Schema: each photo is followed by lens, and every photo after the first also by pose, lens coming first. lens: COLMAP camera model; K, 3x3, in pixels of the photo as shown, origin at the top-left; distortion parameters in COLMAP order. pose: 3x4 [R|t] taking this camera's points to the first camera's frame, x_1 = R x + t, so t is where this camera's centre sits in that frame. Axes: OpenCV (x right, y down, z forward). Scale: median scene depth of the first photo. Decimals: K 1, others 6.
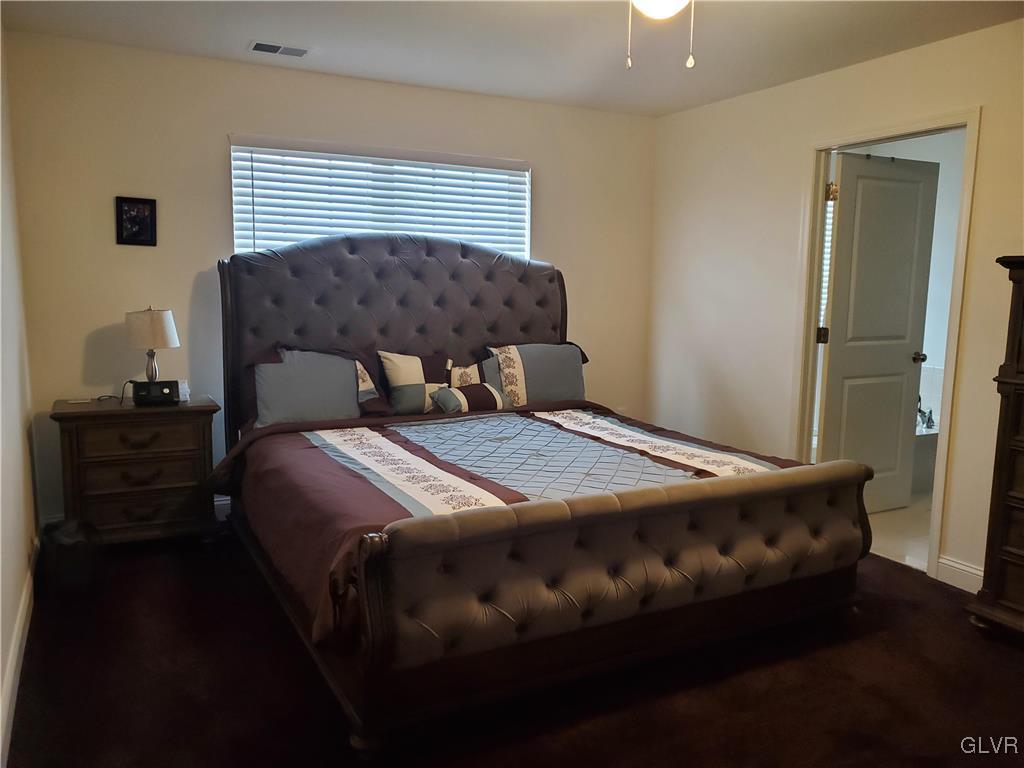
lens RADIAL K [[797.2, 0, 512.0], [0, 797.2, 384.0], [0, 0, 1]] dist [0.063764, -0.270227]
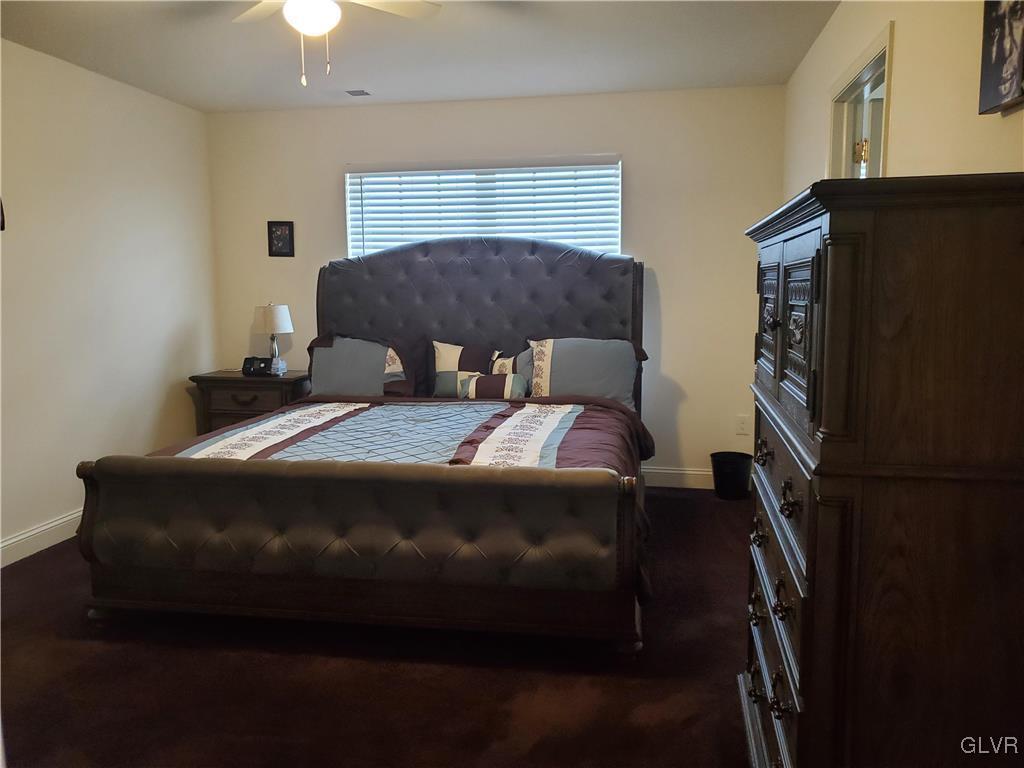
lens RADIAL K [[795.1, 0, 512.0], [0, 795.1, 384.0], [0, 0, 1]] dist [0.013969, 0.000698]
pose [[0.782349, 0.053271, -0.620558, 0.621303], [-0.058342, 0.998223, 0.012140, -0.000304], [0.620102, 0.026707, 0.784067, 0.184274]]
